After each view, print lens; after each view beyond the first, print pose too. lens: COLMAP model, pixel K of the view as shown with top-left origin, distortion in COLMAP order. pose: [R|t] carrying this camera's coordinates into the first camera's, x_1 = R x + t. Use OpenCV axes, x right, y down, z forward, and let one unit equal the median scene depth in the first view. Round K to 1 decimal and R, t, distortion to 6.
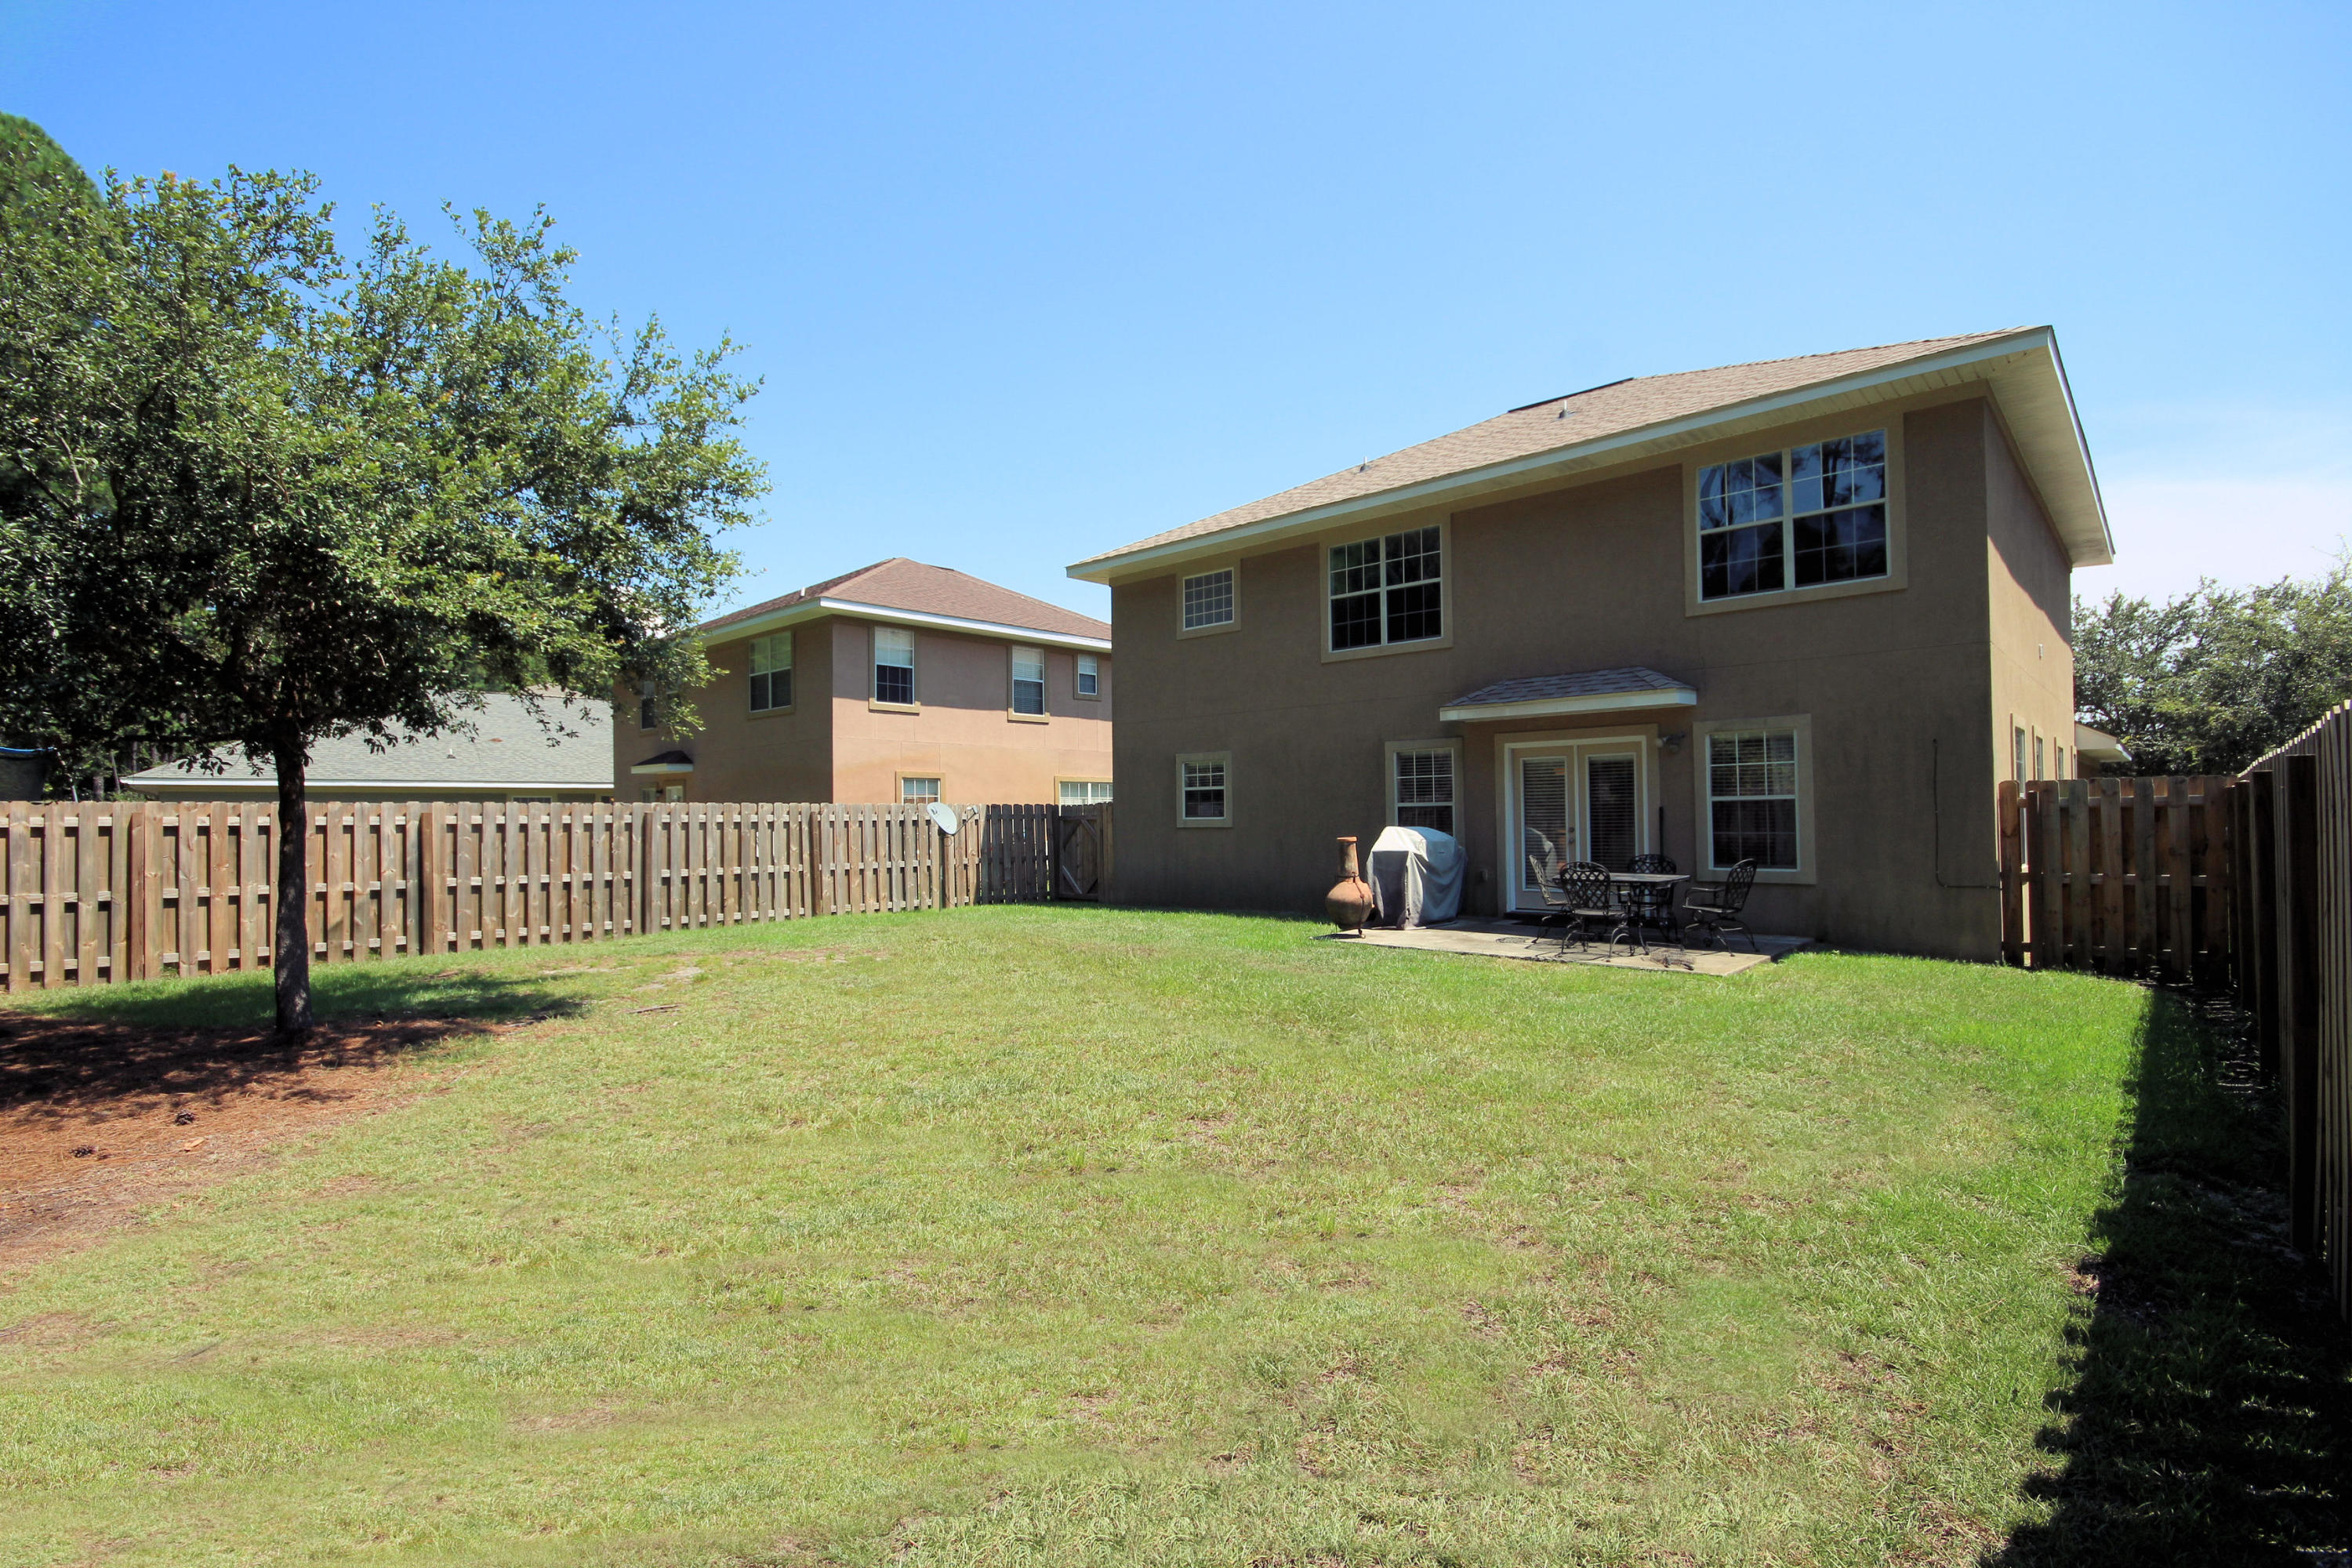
lens RADIAL K [[1069.1, 0, 1168.8], [0, 1069.1, 782.5], [0, 0, 1]] dist [0.000587, 0.000737]
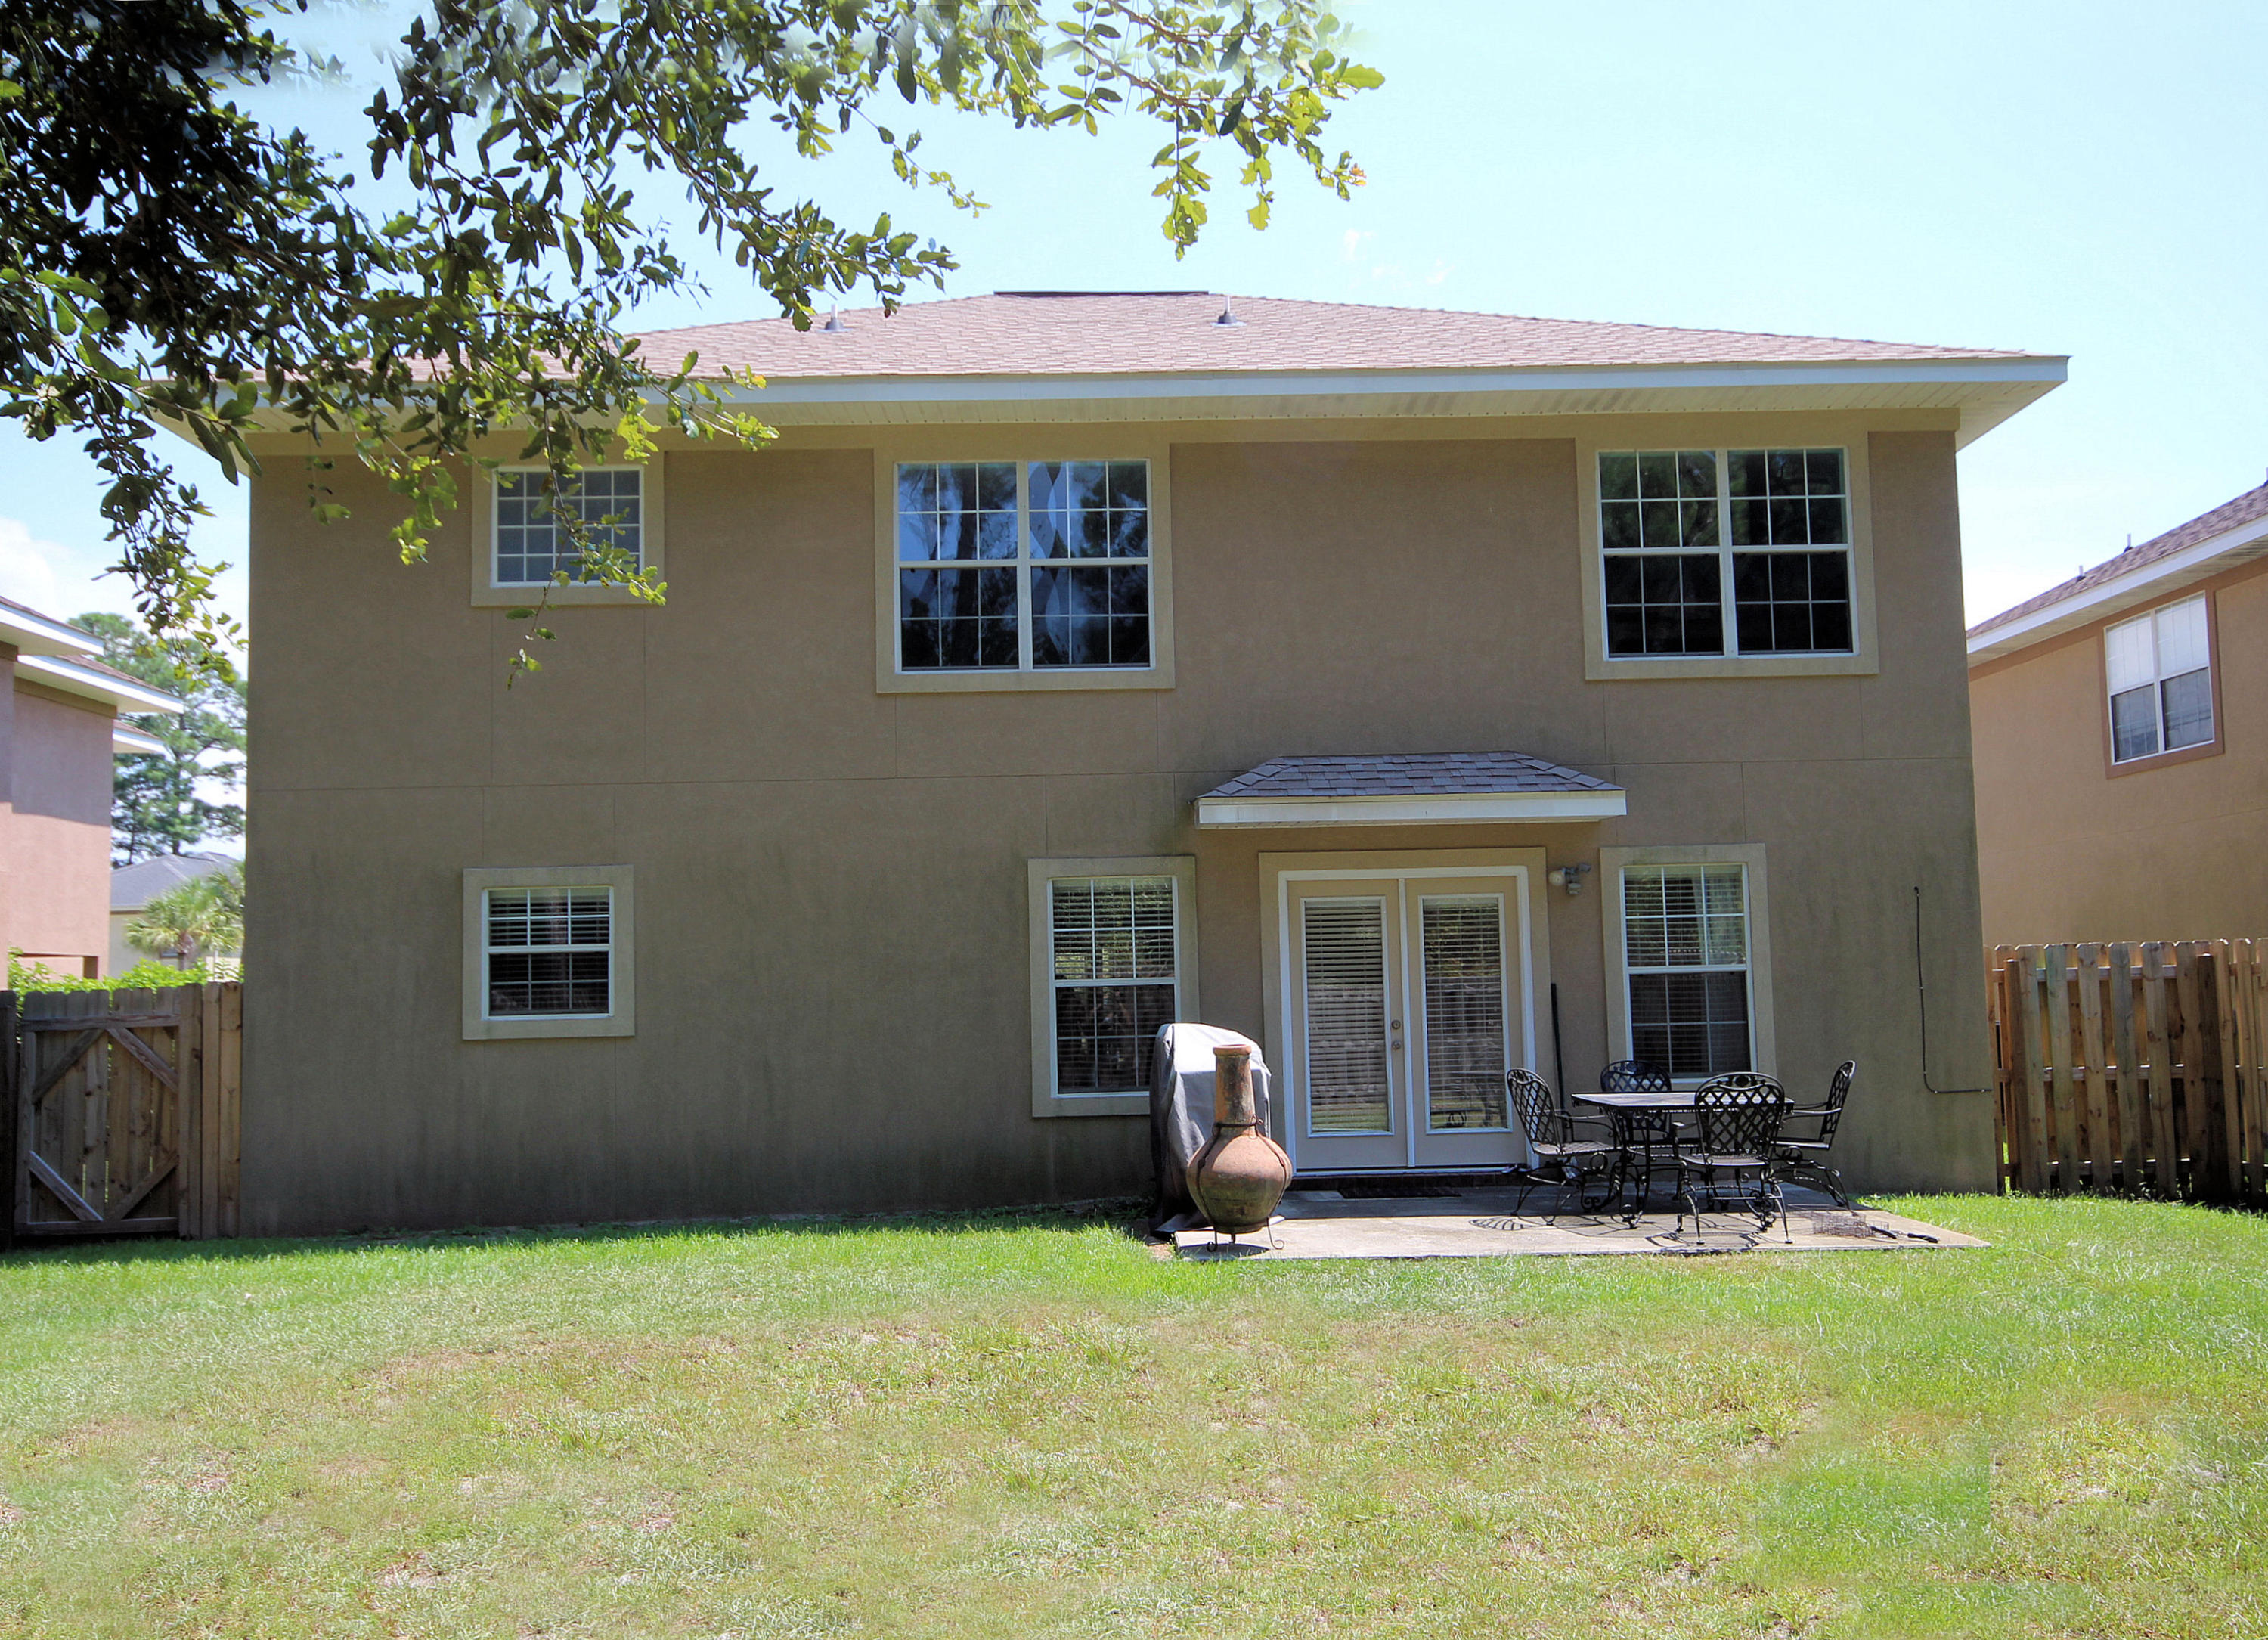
lens RADIAL K [[1833.0, 0, 1128.1], [0, 1833.0, 839.2], [0, 0, 1]] dist [-0.004195, 0.001314]
pose [[0.724875, 0.055463, 0.686644, -0.471903], [-0.008094, 0.997371, -0.072017, 0.019056], [-0.688833, 0.046646, 0.723418, 0.438203]]
